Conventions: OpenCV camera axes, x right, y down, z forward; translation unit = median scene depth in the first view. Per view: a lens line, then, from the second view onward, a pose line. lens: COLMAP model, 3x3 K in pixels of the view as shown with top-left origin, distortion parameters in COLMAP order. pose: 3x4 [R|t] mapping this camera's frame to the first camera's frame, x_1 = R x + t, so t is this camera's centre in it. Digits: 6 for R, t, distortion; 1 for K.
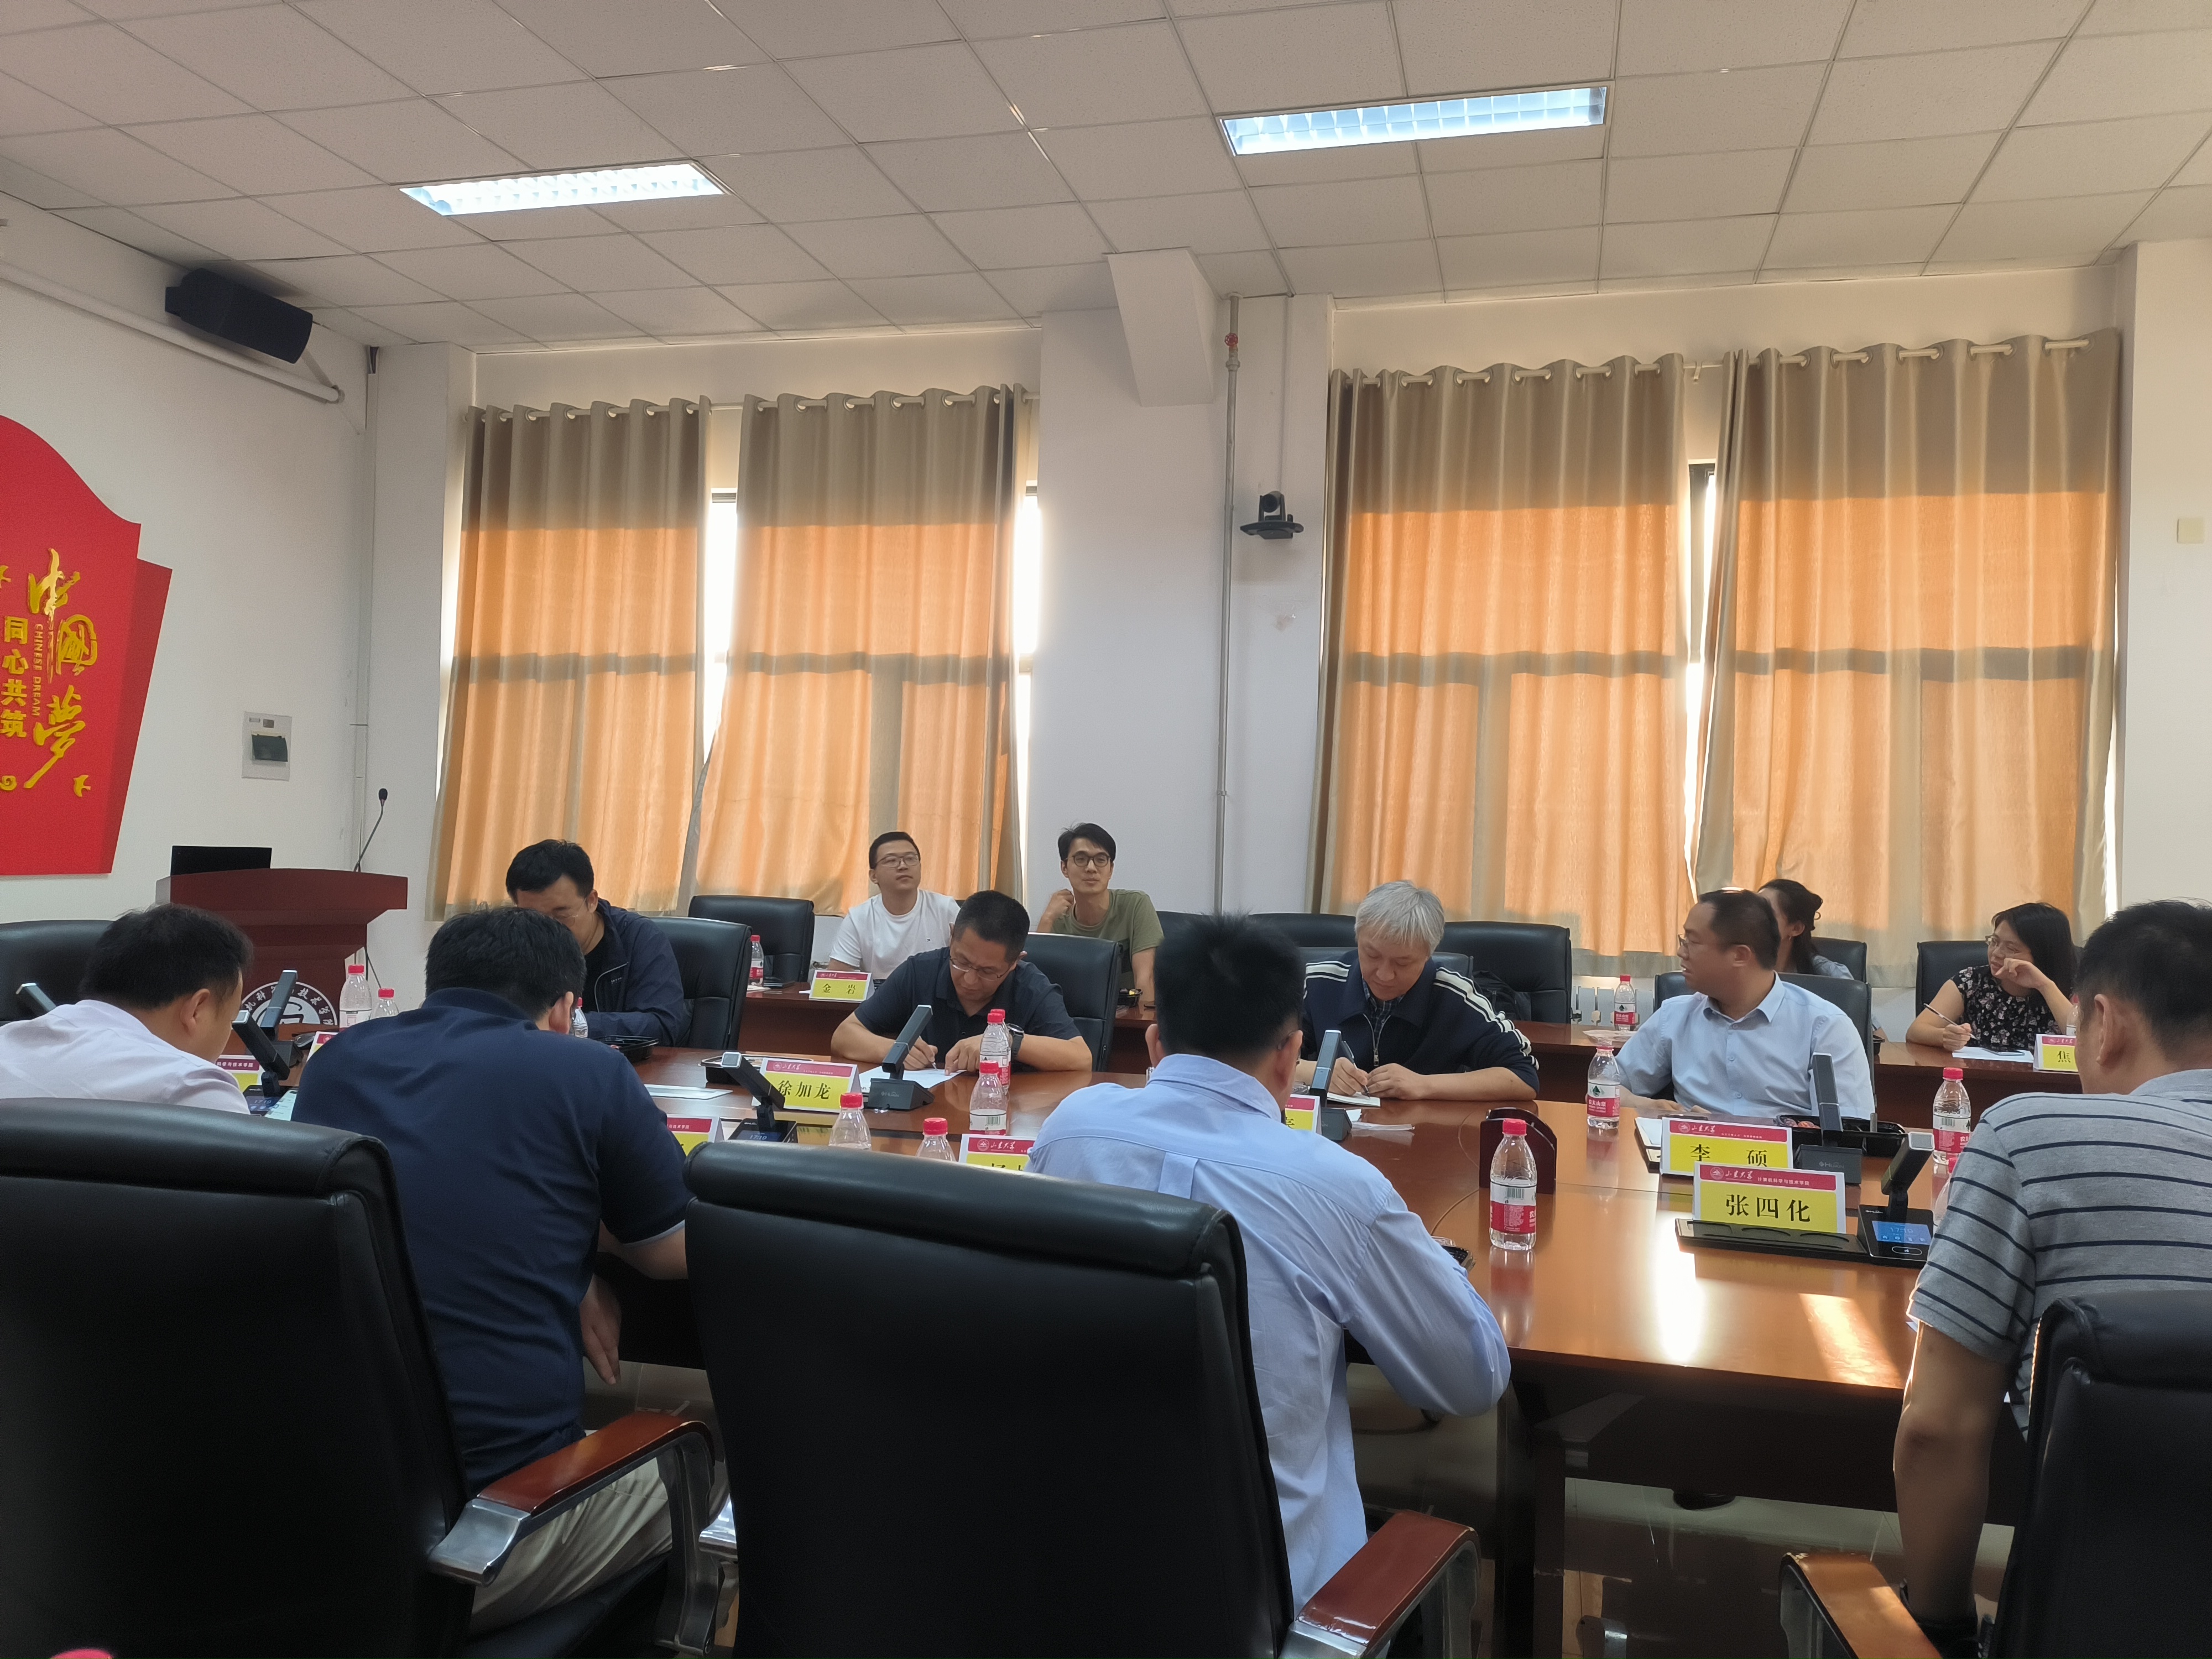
lens RADIAL K [[1619.5, 0, 1122.6], [0, 1619.5, 819.0], [0, 0, 1]] dist [0.051379, -0.079749]
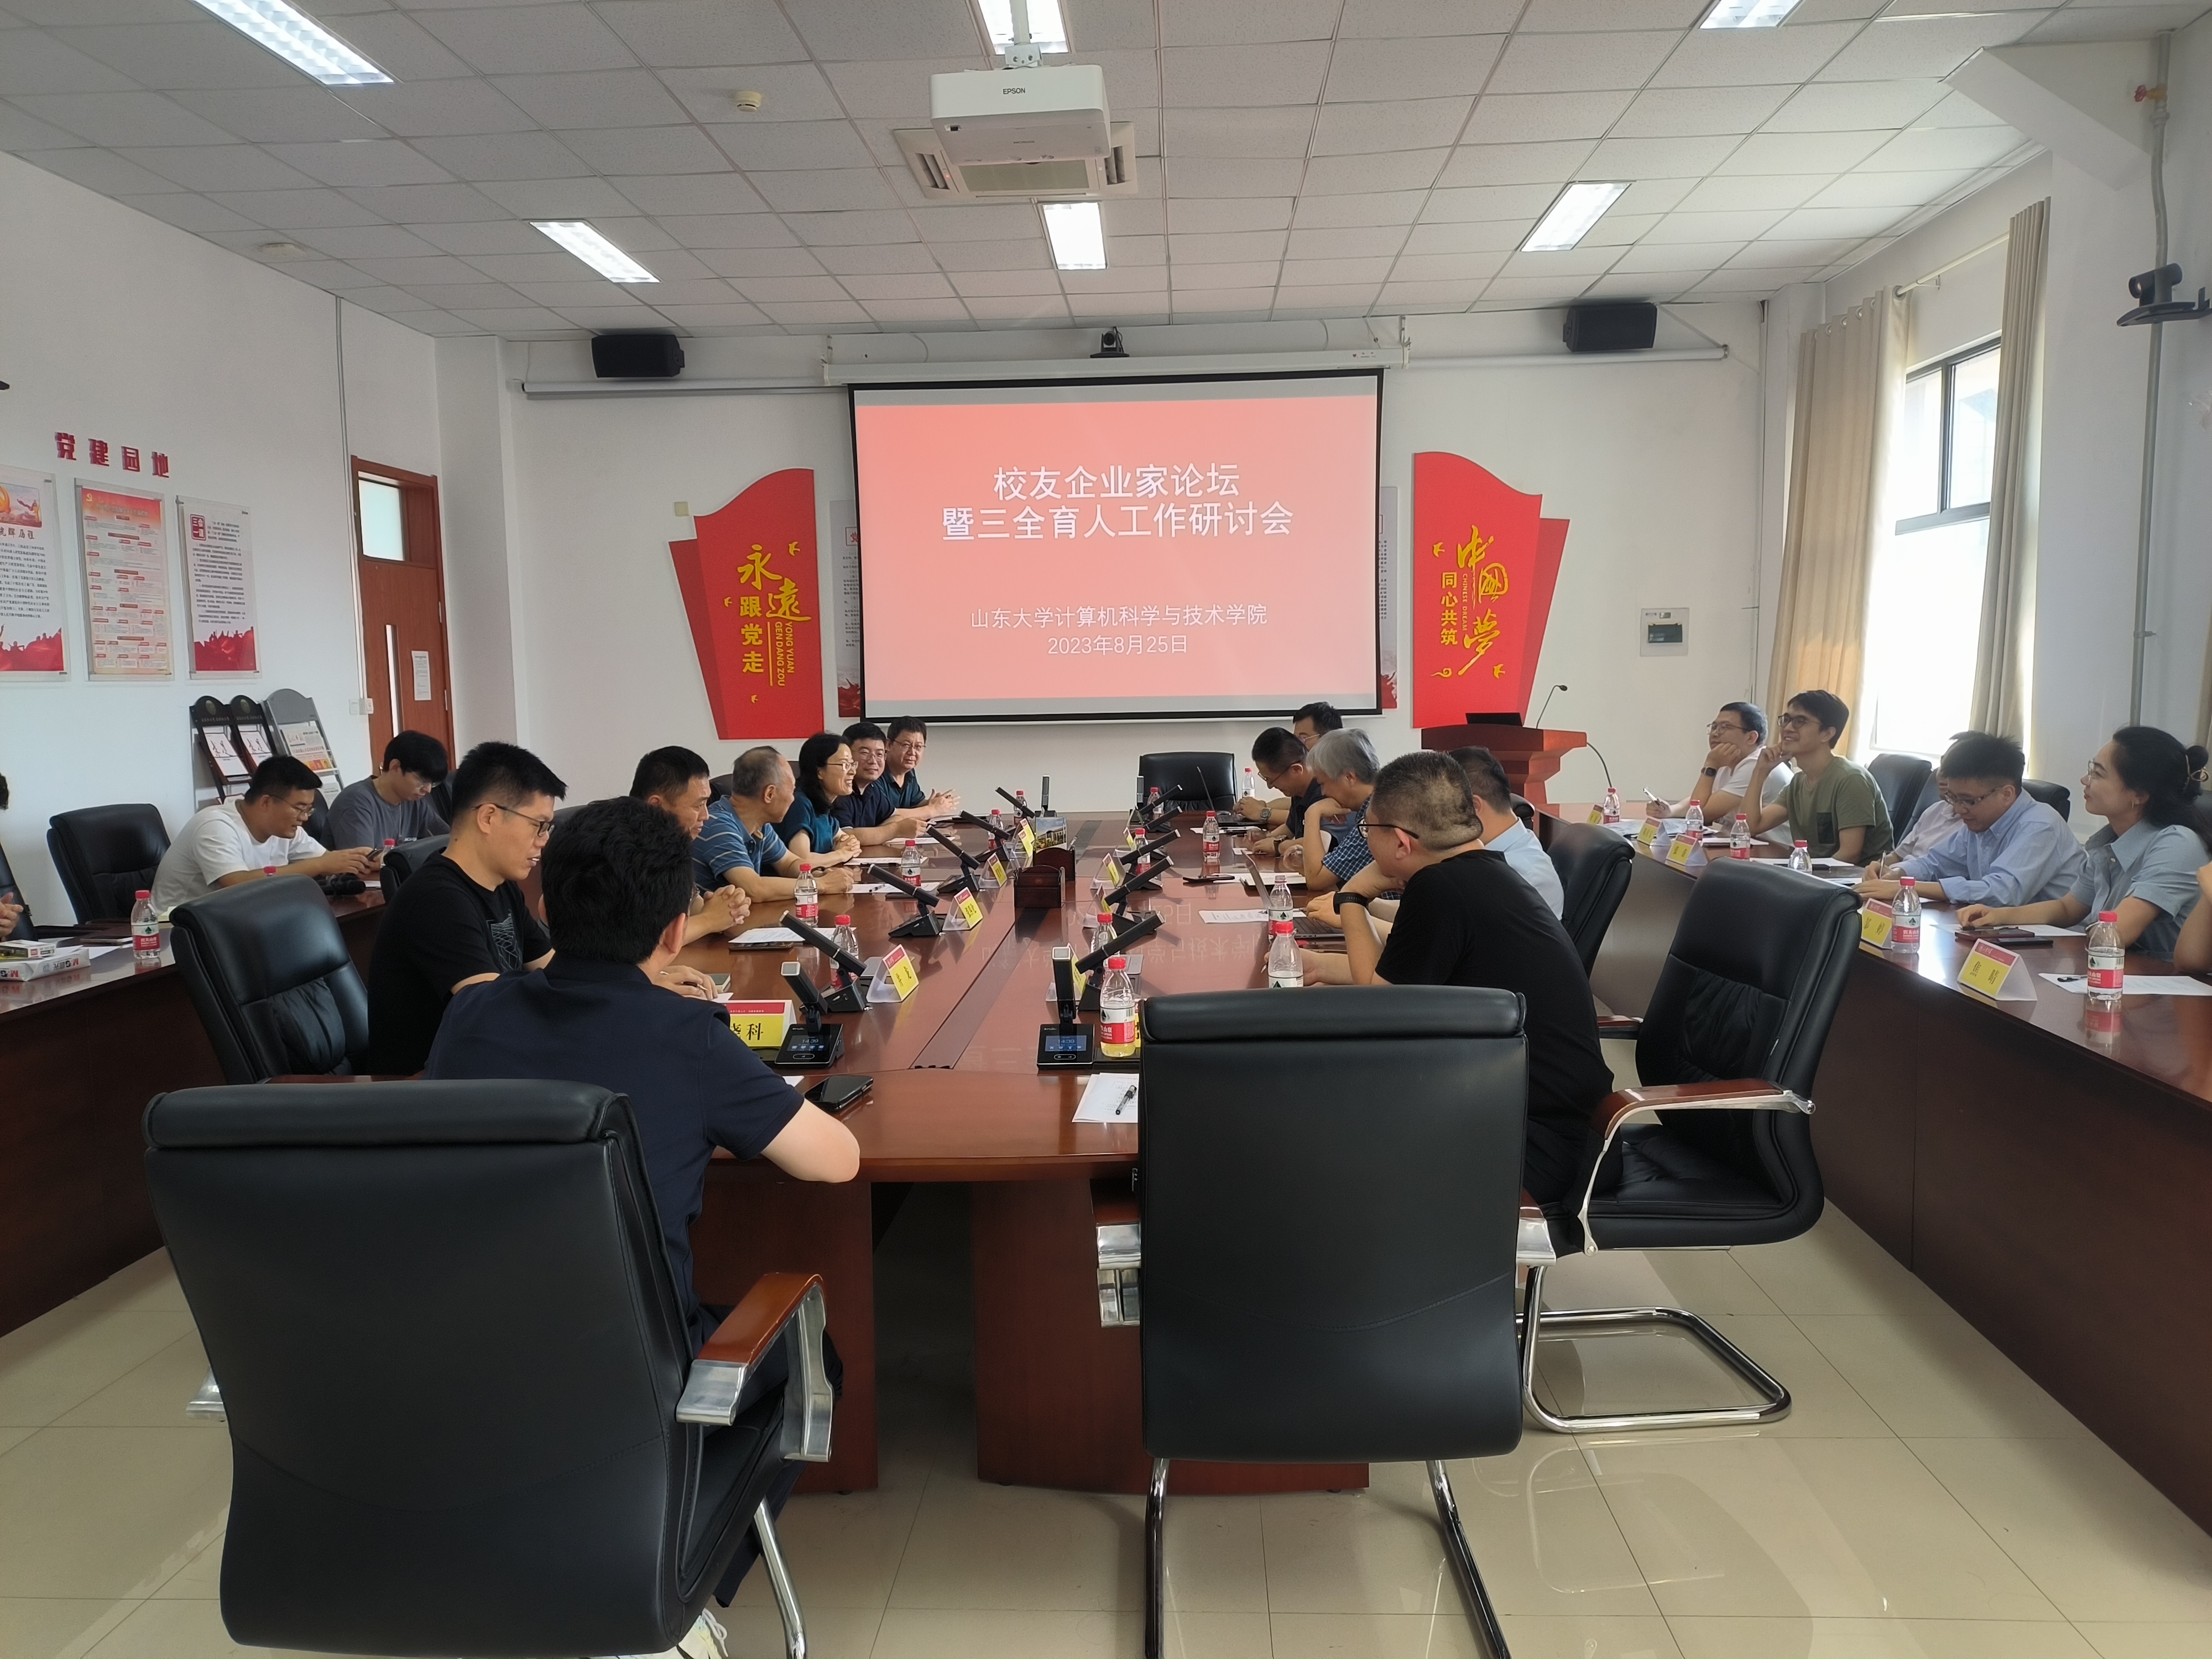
lens RADIAL K [[1619.5, 0, 1095.6], [0, 1619.5, 860.2], [0, 0, 1]] dist [0.051379, -0.079749]
pose [[0.163661, 0.084539, -0.982888, 0.855773], [0.035299, 0.995182, 0.091474, 0.004190], [0.985885, -0.049665, 0.159888, 0.335483]]
